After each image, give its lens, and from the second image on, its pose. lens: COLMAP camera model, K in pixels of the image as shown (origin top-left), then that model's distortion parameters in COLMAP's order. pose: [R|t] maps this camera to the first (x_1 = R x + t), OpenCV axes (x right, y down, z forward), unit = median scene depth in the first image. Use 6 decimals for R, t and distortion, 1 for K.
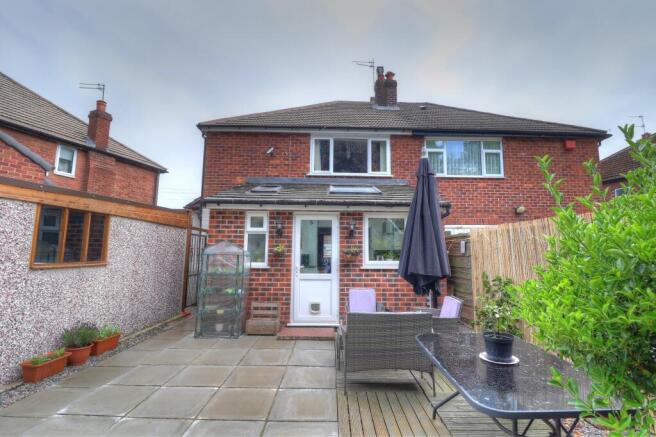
lens RADIAL K [[304.4, 0, 329.0], [0, 304.4, 213.5], [0, 0, 1]] dist [0.000346, -0.013523]
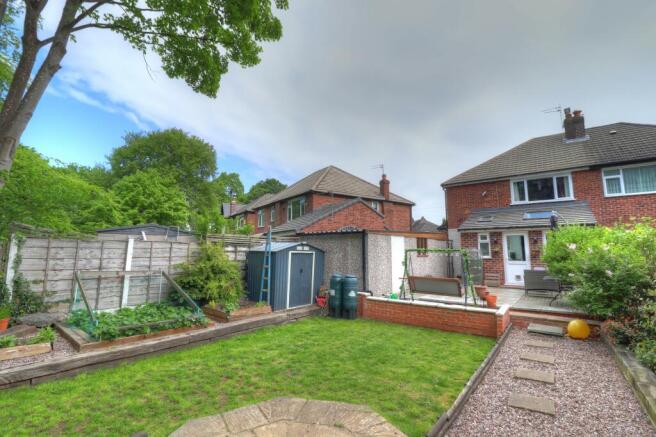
lens RADIAL K [[304.4, 0, 329.0], [0, 304.4, 213.5], [0, 0, 1]] dist [0.000346, -0.013523]
pose [[0.794486, -0.086425, -0.601101, 0.134105], [0.083977, 0.995947, -0.032201, -0.106584], [0.601448, -0.024895, 0.798524, -0.903367]]
